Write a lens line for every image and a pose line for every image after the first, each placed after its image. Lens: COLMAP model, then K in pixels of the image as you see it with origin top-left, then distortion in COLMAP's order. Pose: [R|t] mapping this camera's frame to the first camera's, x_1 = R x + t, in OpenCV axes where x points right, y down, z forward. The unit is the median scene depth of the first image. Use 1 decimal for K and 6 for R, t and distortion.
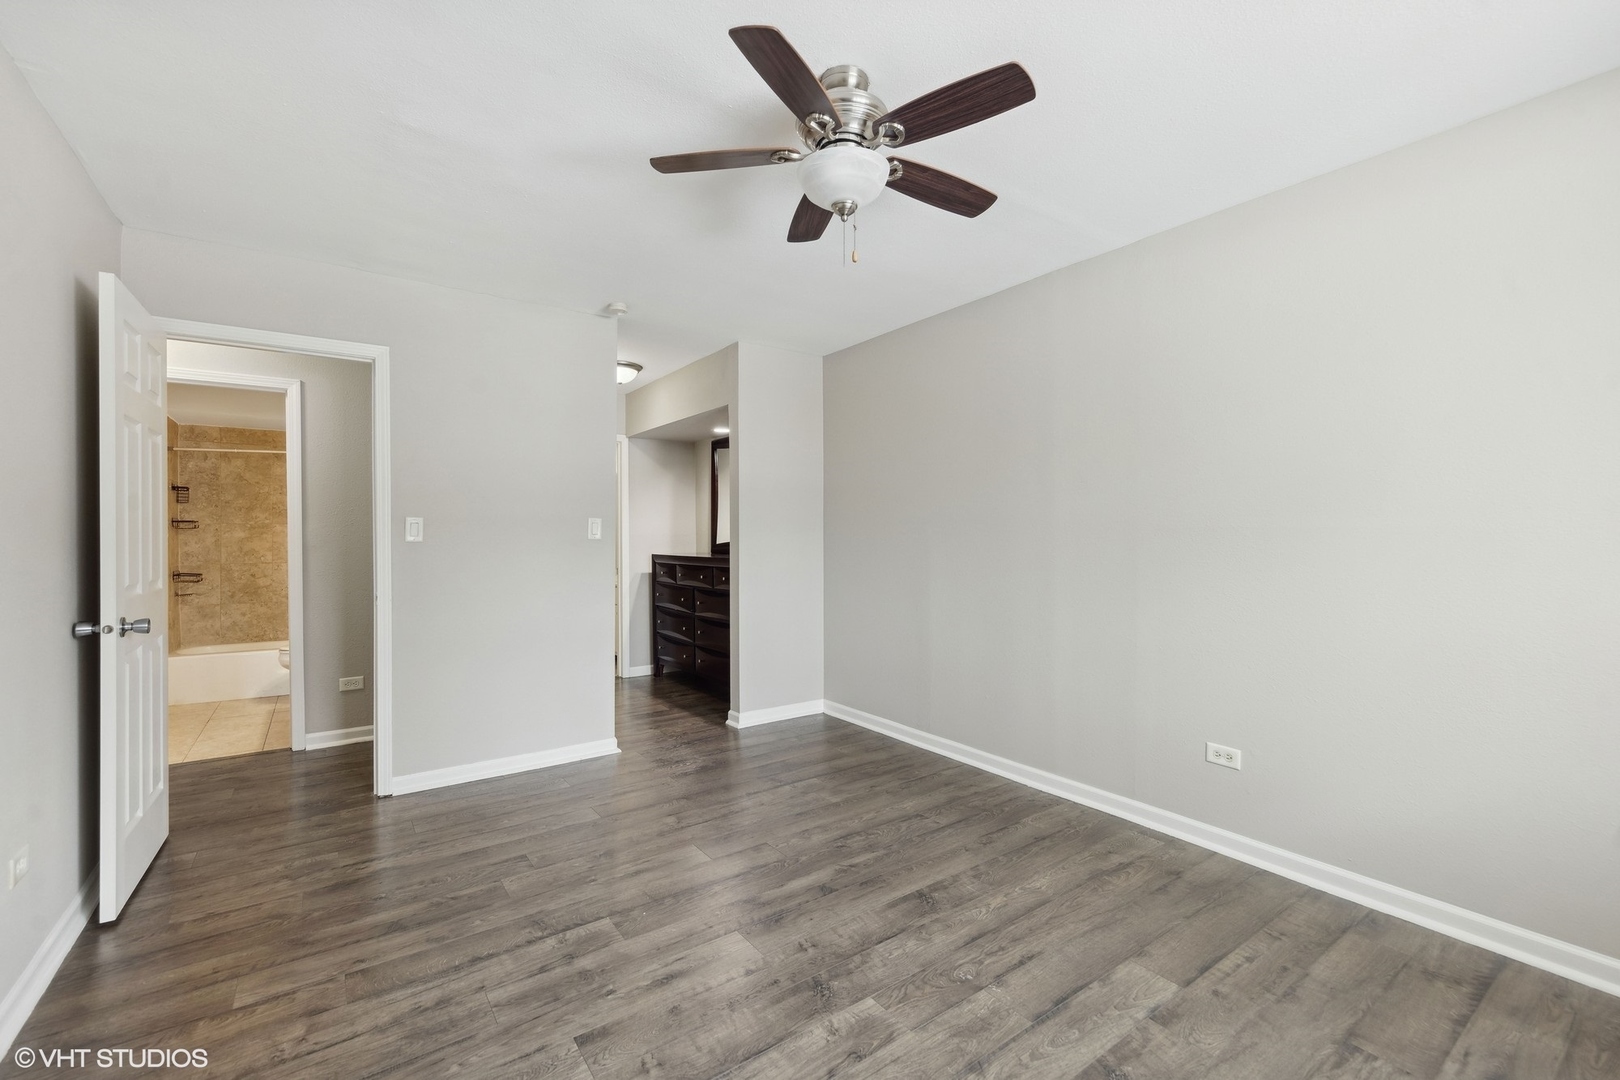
lens RADIAL K [[684.7, 0, 782.9], [0, 684.7, 541.6], [0, 0, 1]] dist [-0.003106, -0.000329]
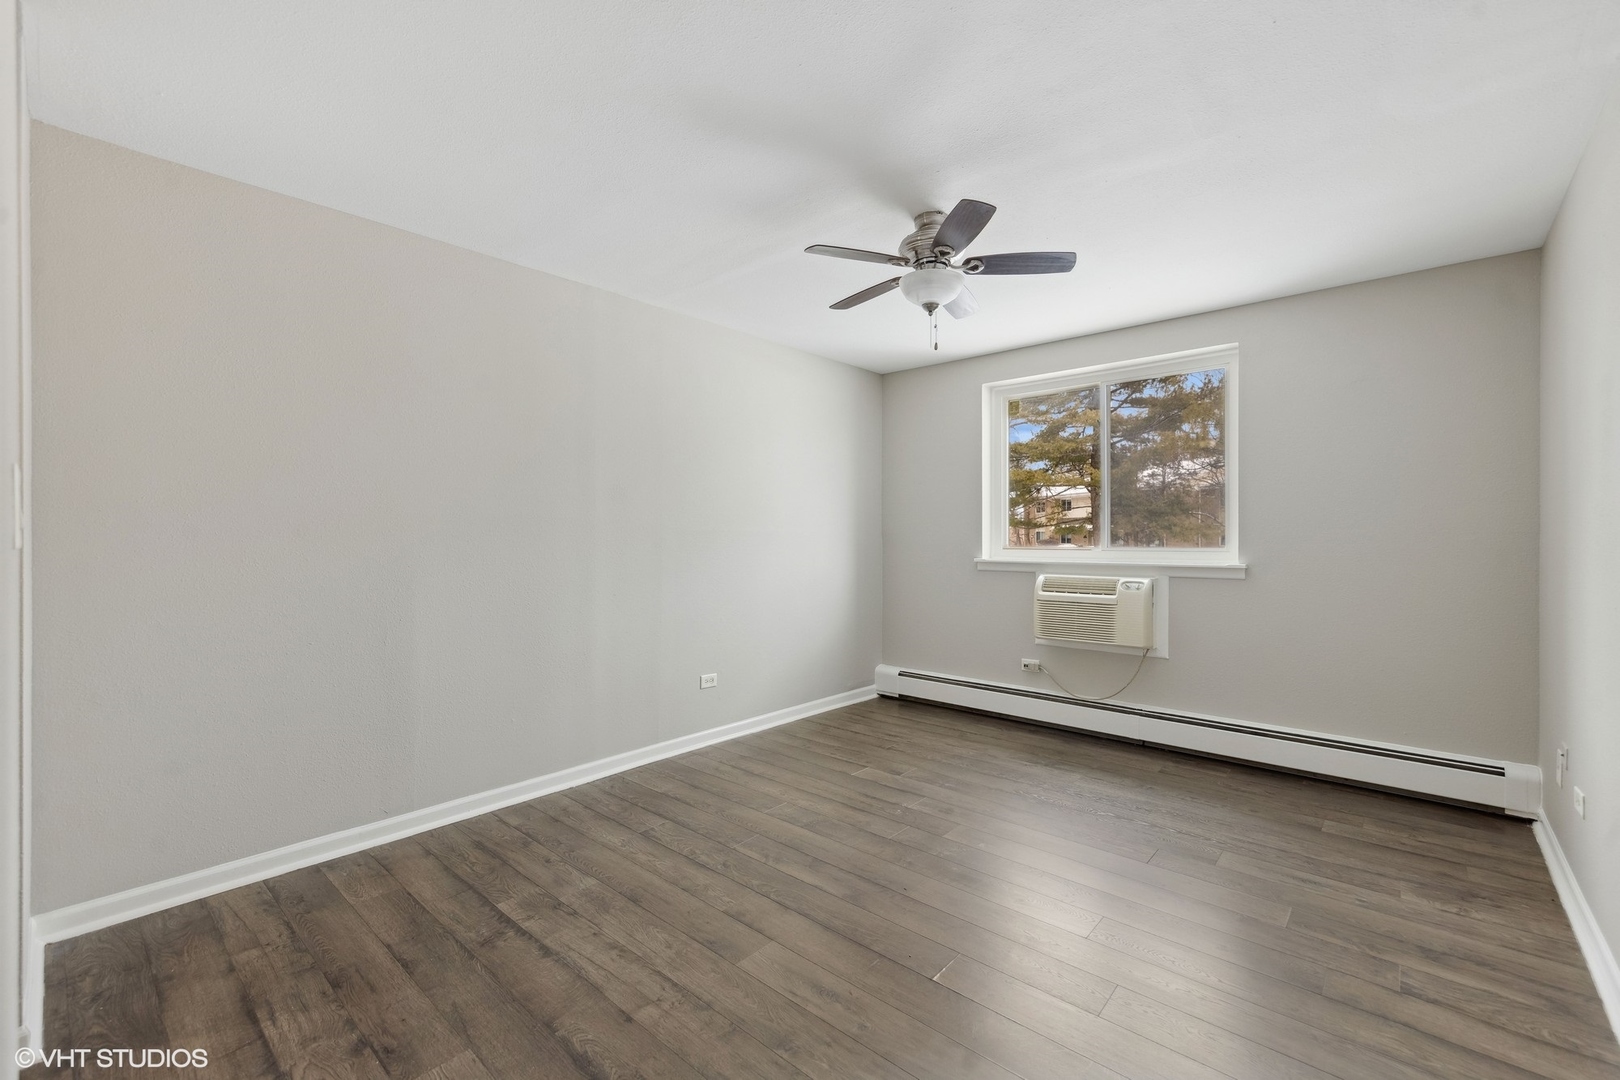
lens RADIAL K [[684.7, 0, 821.9], [0, 684.7, 533.5], [0, 0, 1]] dist [-0.003106, -0.000329]
pose [[-0.255957, -0.001162, 0.966687, -0.885899], [0.011984, 0.999919, 0.004375, -0.019467], [-0.966614, 0.012705, -0.255922, 1.128357]]
